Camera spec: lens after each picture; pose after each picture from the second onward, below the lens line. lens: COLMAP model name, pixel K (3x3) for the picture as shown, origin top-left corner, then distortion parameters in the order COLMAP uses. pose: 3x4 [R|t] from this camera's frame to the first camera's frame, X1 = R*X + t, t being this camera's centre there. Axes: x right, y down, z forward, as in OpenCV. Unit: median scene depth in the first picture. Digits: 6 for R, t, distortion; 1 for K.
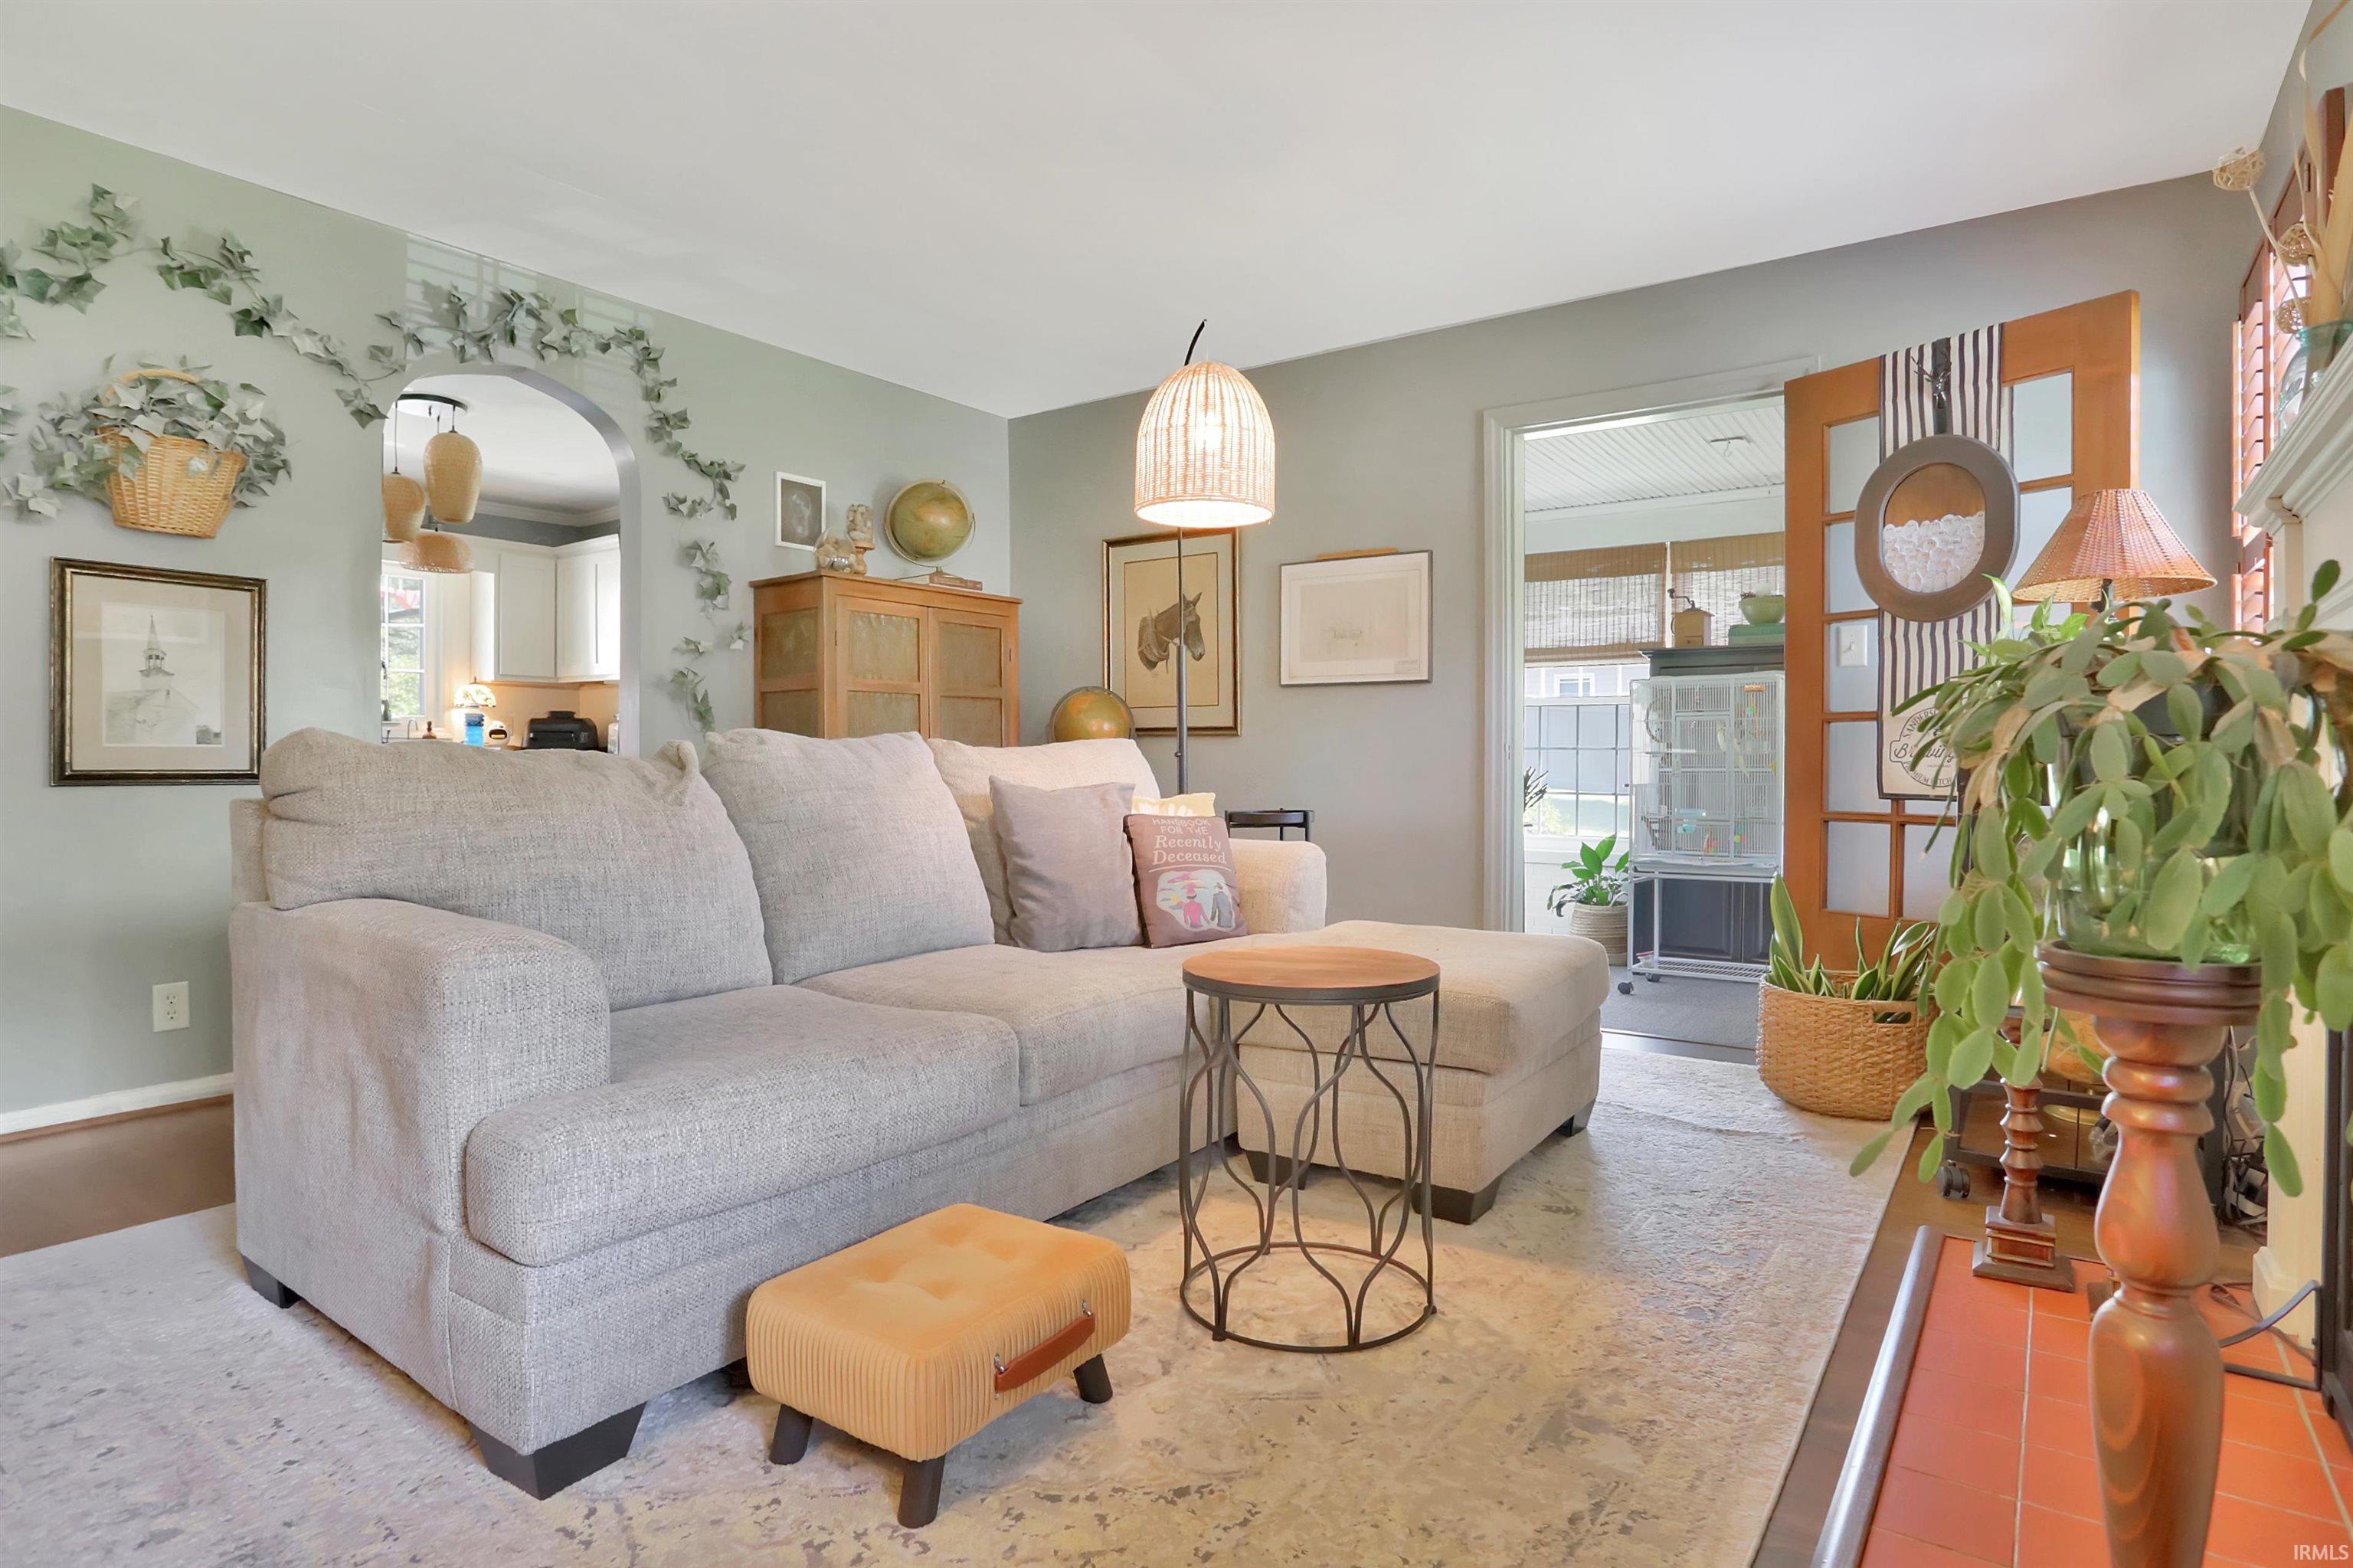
lens RADIAL K [[1235.4, 0, 1160.8], [0, 1235.4, 765.1], [0, 0, 1]] dist [-0.072108, 0.031864]
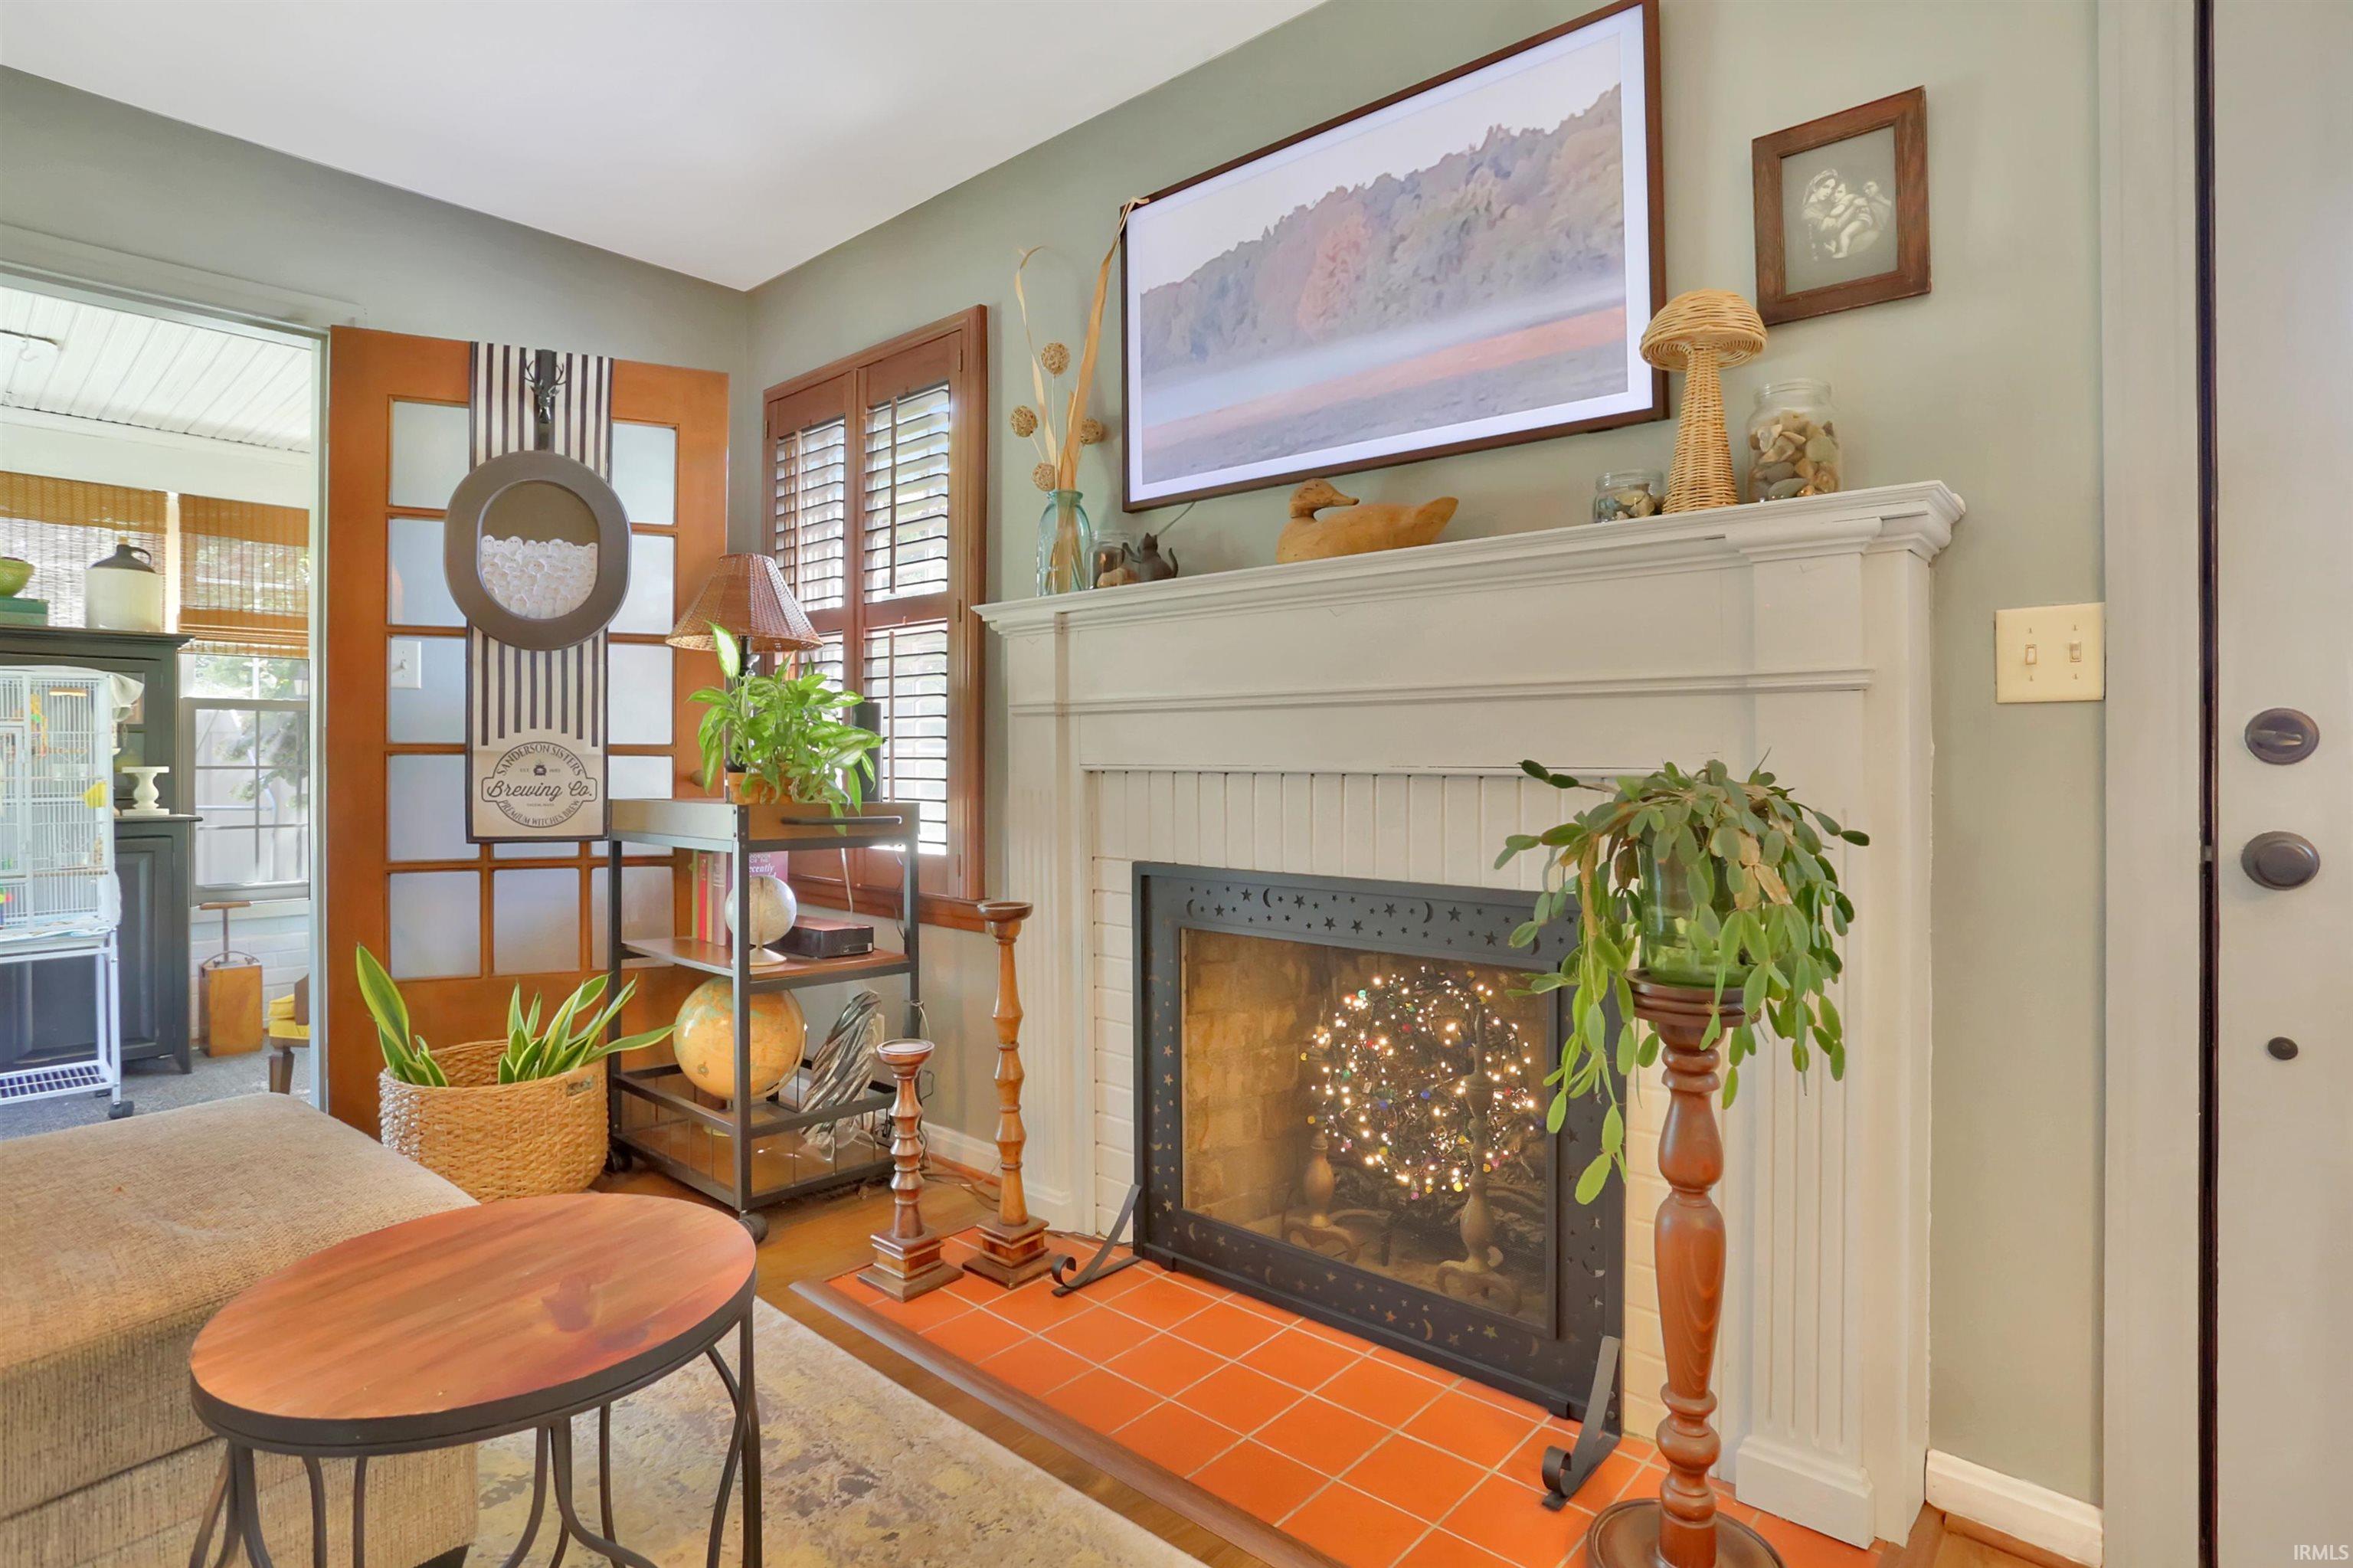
lens RADIAL K [[1197.4, 0, 1193.9], [0, 1197.4, 751.7], [0, 0, 1]] dist [-0.079012, 0.036172]
pose [[0.091355, -0.001063, 0.995818, -0.205884], [0.003974, 0.999992, 0.000703, -0.037864], [-0.995810, 0.003893, 0.091359, 0.399164]]
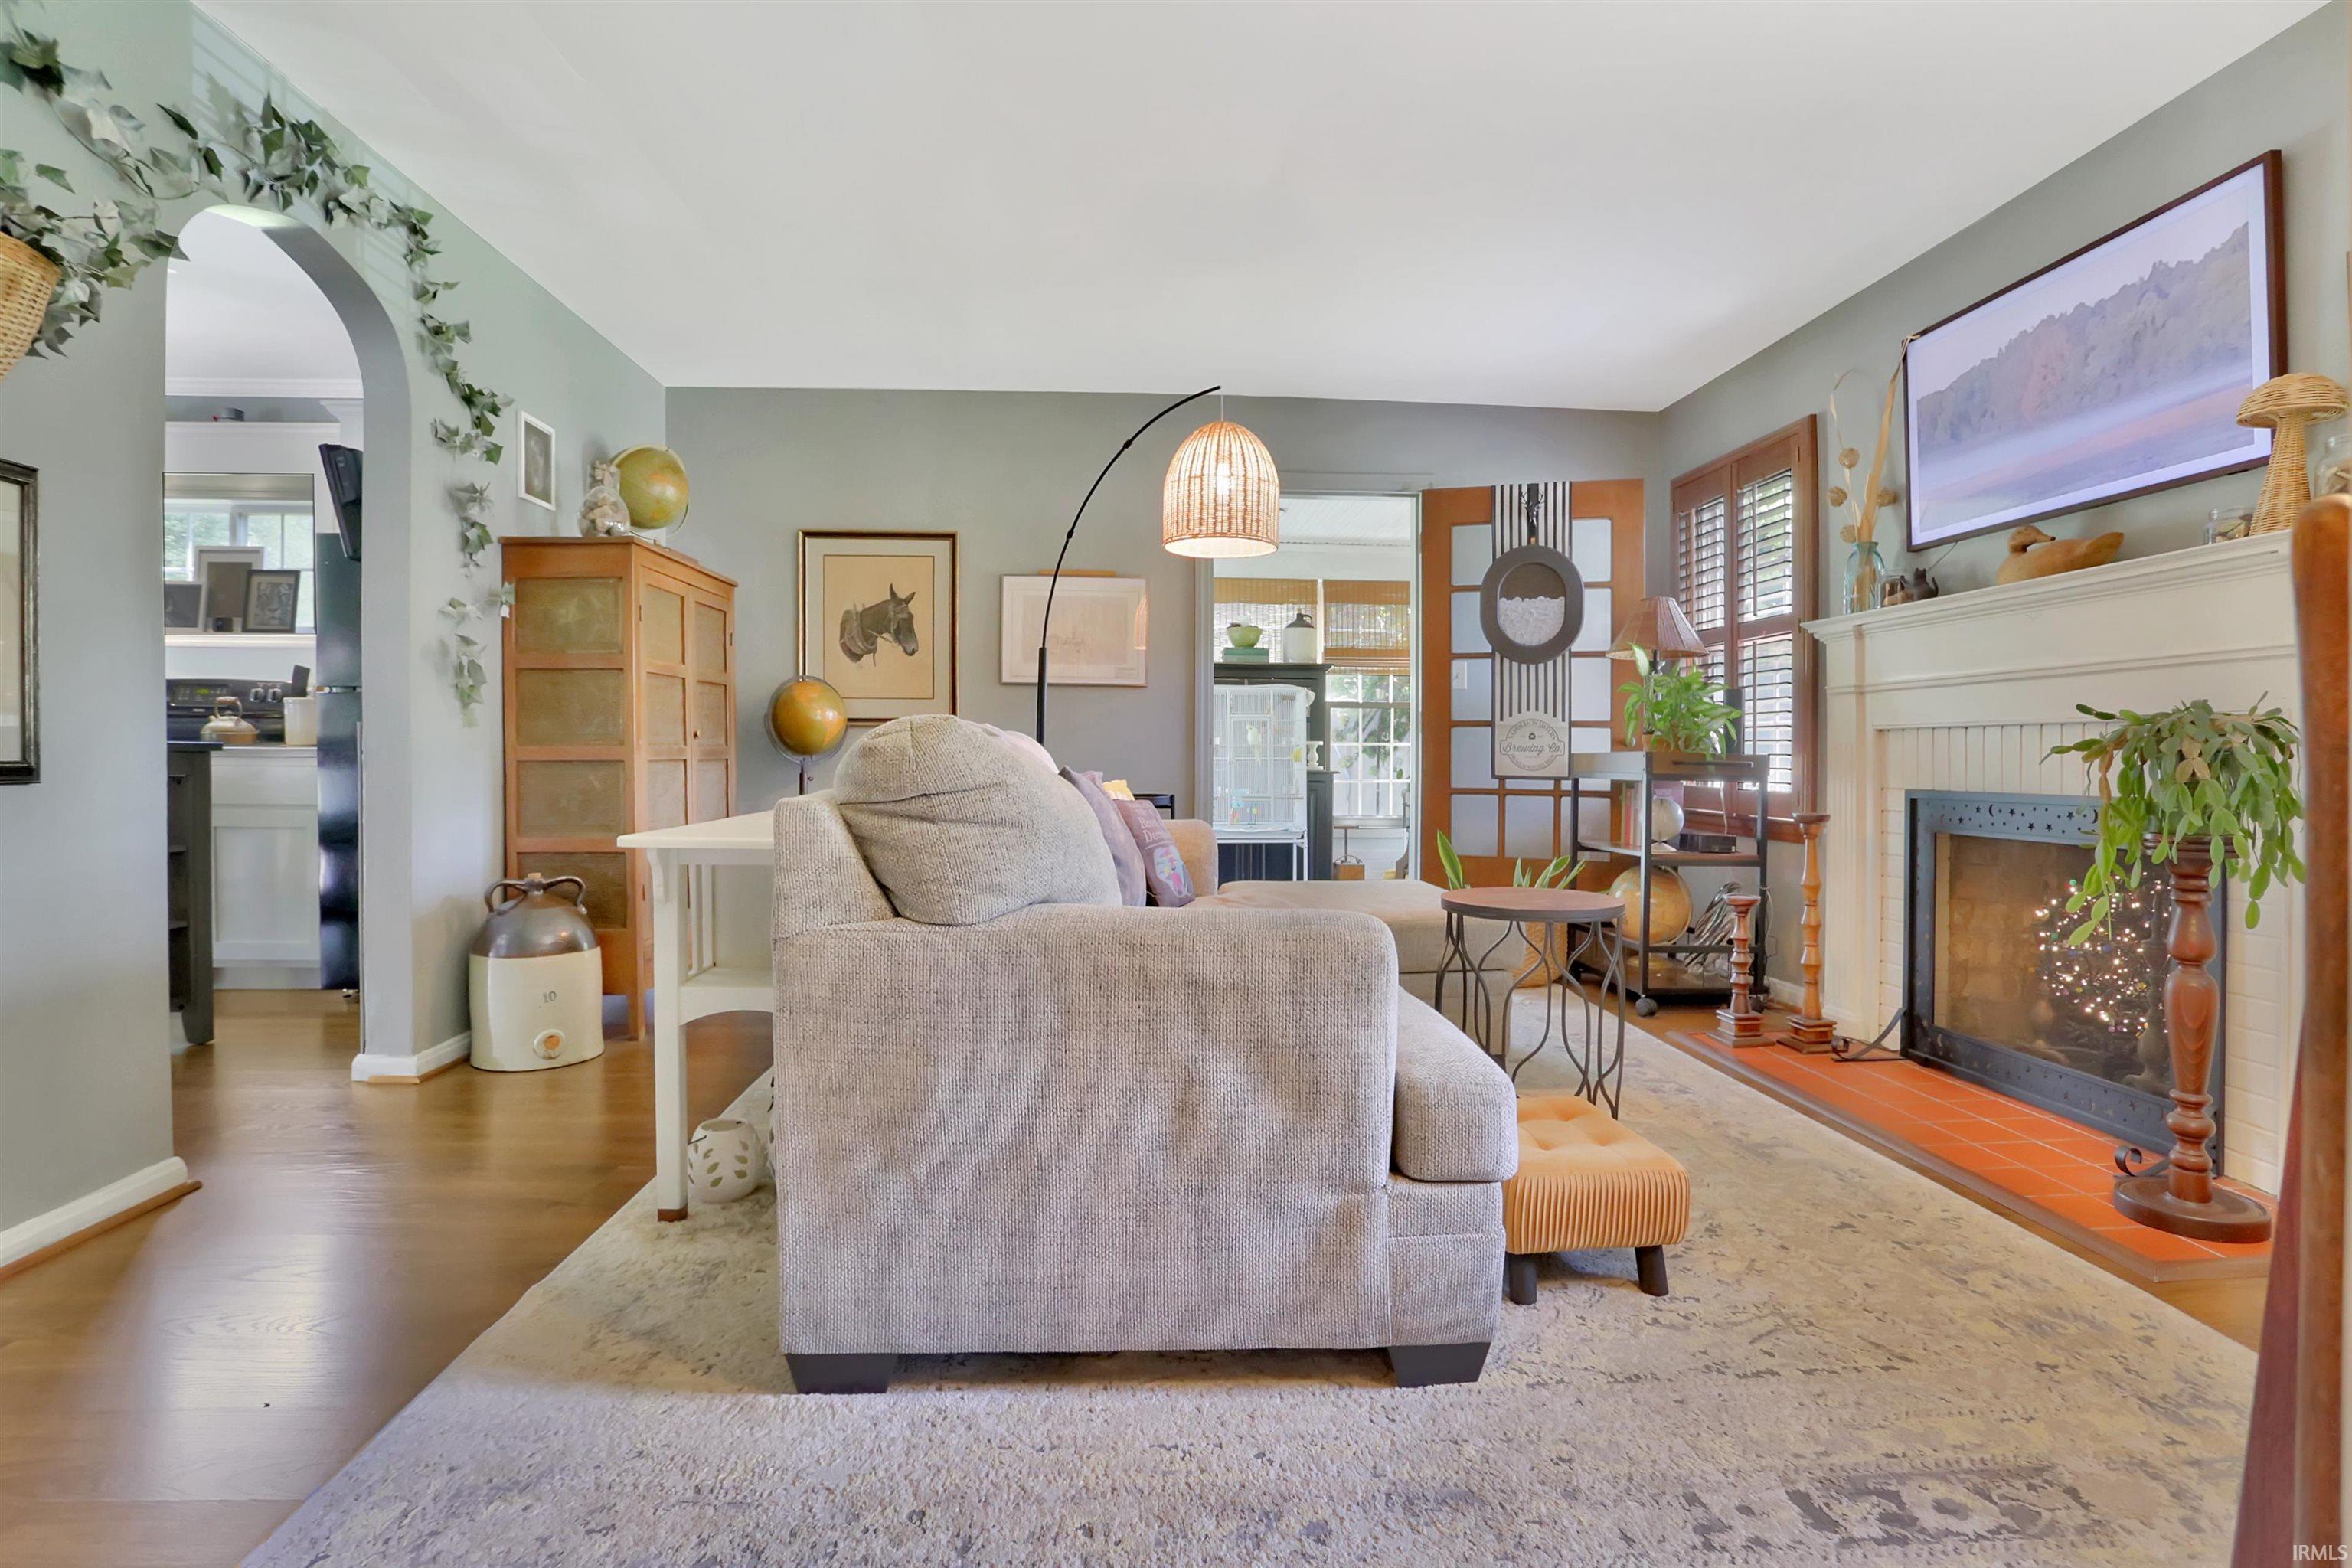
lens RADIAL K [[1154.0, 0, 1169.2], [0, 1154.0, 746.9], [0, 0, 1]] dist [-0.070140, 0.031603]
pose [[0.777890, 0.006108, 0.628371, -0.628445], [-0.003383, 0.999979, -0.005532, -0.002450], [-0.628392, 0.002178, 0.777894, 0.138199]]
